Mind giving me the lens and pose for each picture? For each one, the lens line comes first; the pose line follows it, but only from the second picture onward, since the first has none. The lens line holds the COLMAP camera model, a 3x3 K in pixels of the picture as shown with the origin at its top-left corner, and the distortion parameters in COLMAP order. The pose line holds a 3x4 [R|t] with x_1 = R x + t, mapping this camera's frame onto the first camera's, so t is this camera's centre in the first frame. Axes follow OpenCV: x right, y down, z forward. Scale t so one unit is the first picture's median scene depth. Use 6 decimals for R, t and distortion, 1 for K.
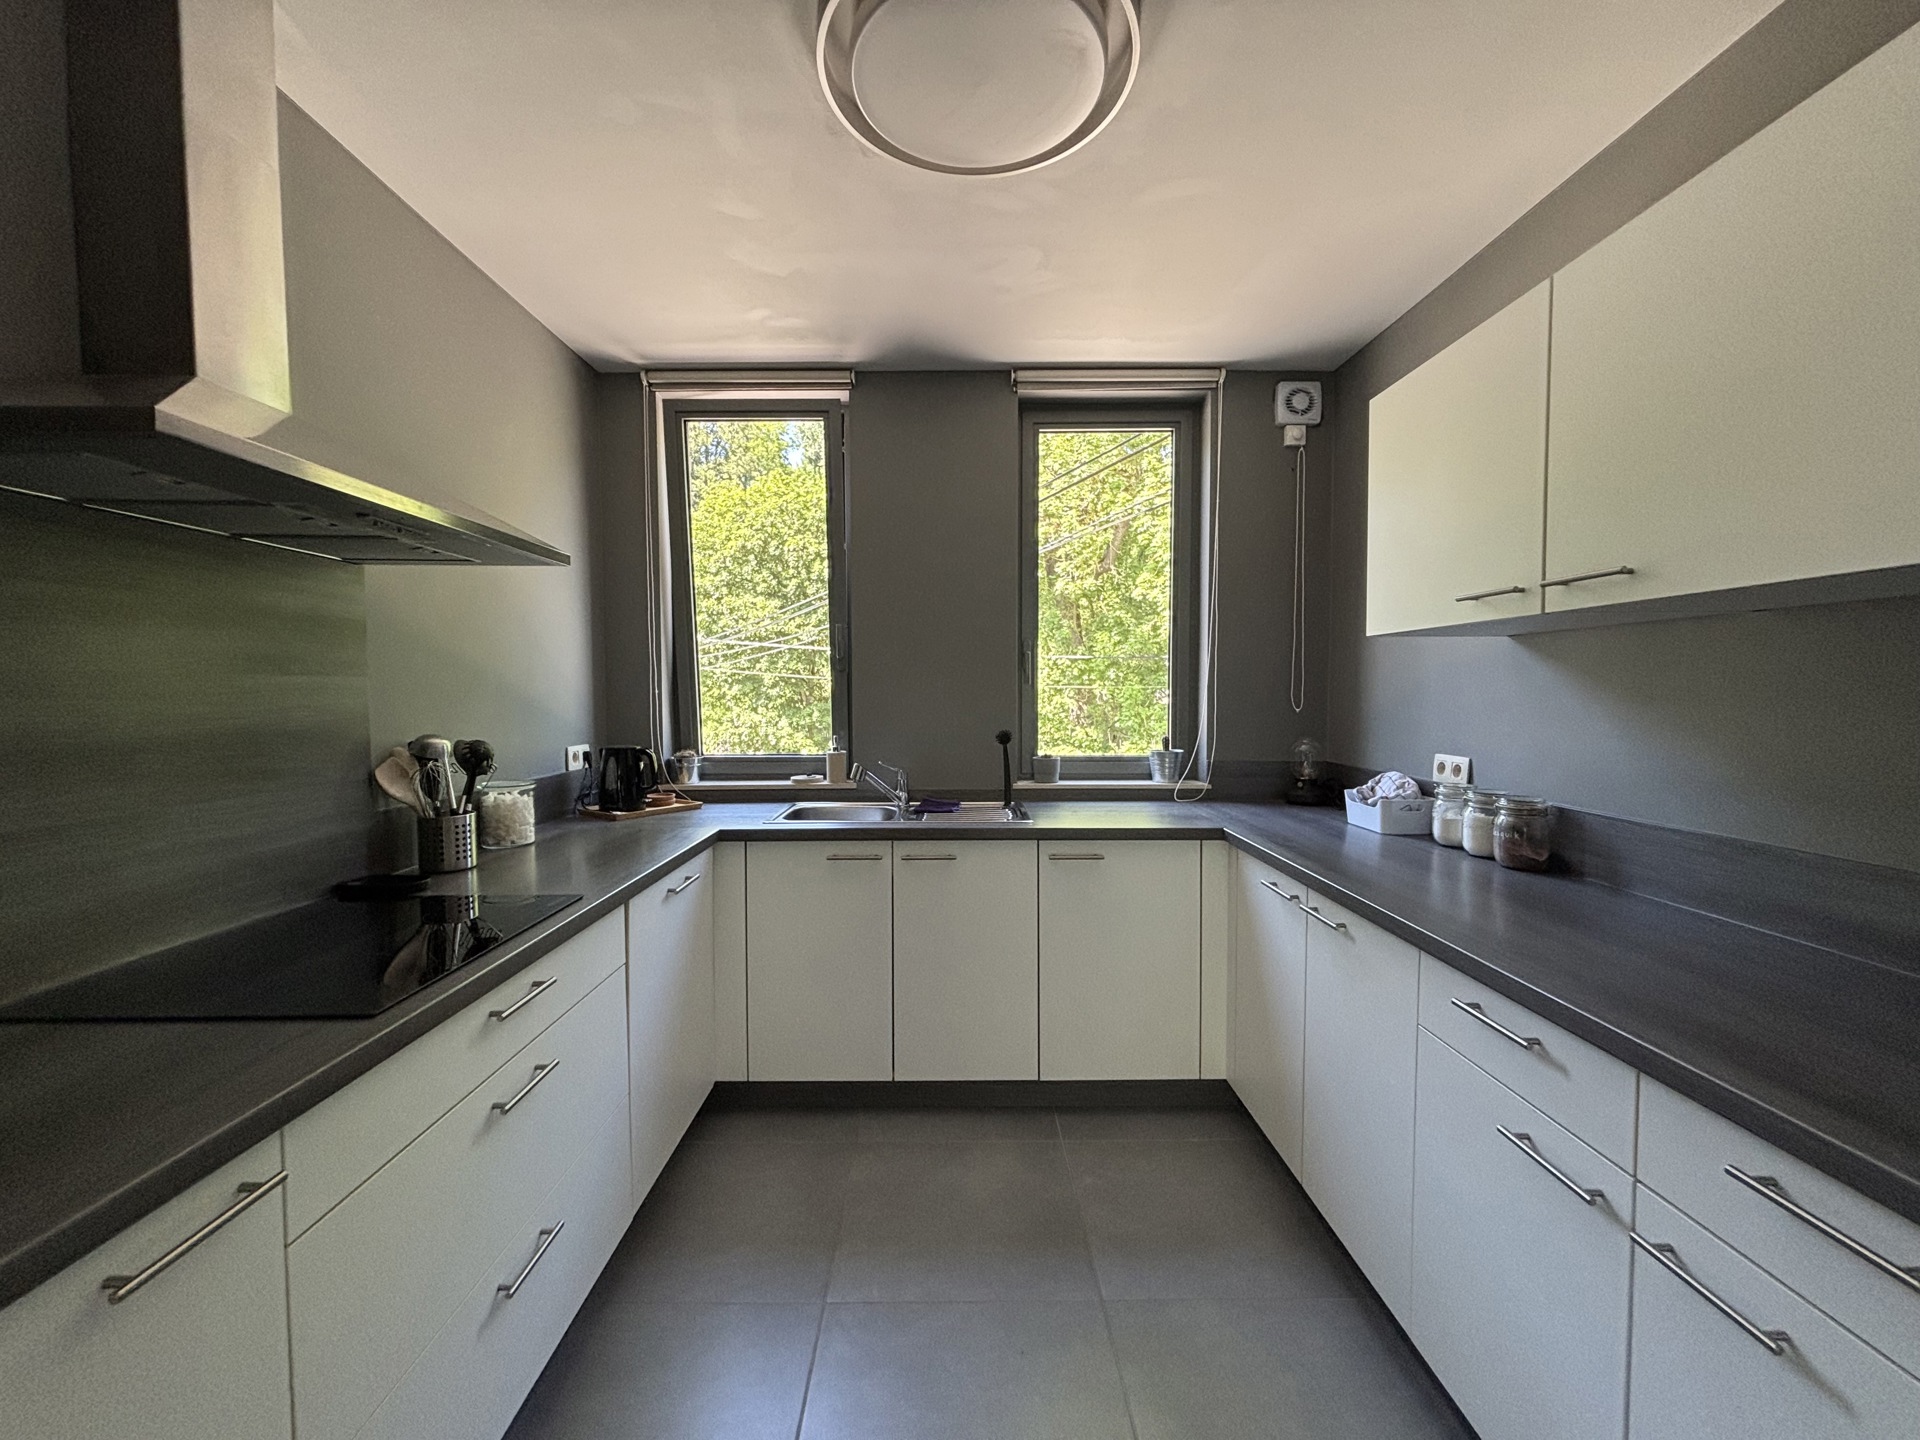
lens RADIAL K [[780.8, 0, 953.3], [0, 780.8, 720.5], [0, 0, 1]] dist [-0.000787, 0.000177]
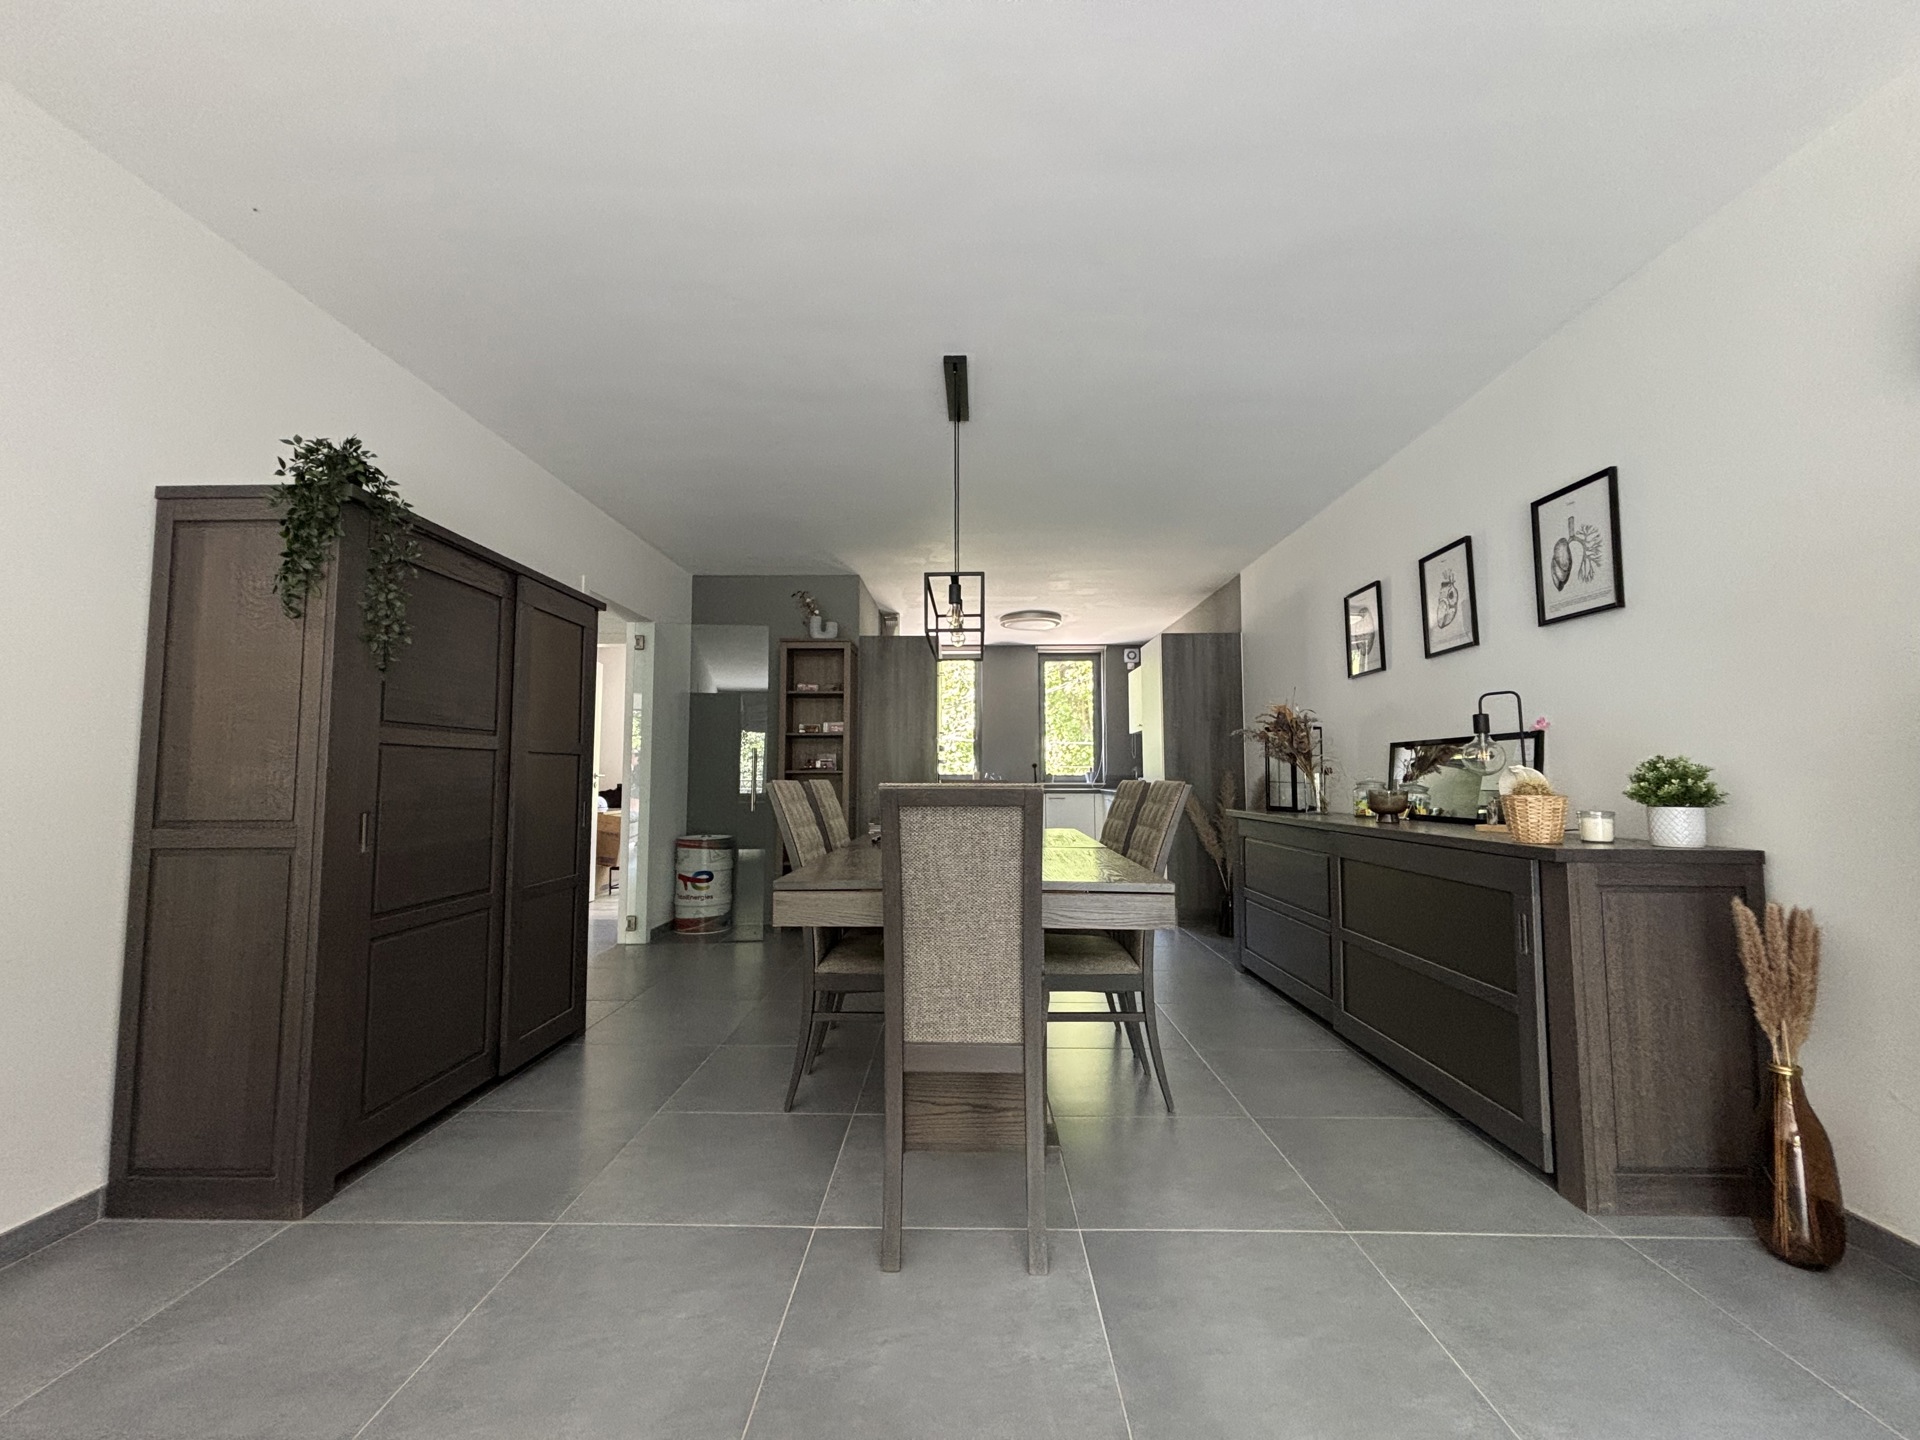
lens RADIAL K [[780.8, 0, 953.3], [0, 780.8, 720.5], [0, 0, 1]] dist [-0.000787, 0.000177]
pose [[0.999725, -0.001981, -0.023373, -0.167183], [-0.000629, 0.993806, -0.111127, 0.169327], [0.023448, 0.111112, 0.993531, -1.907492]]
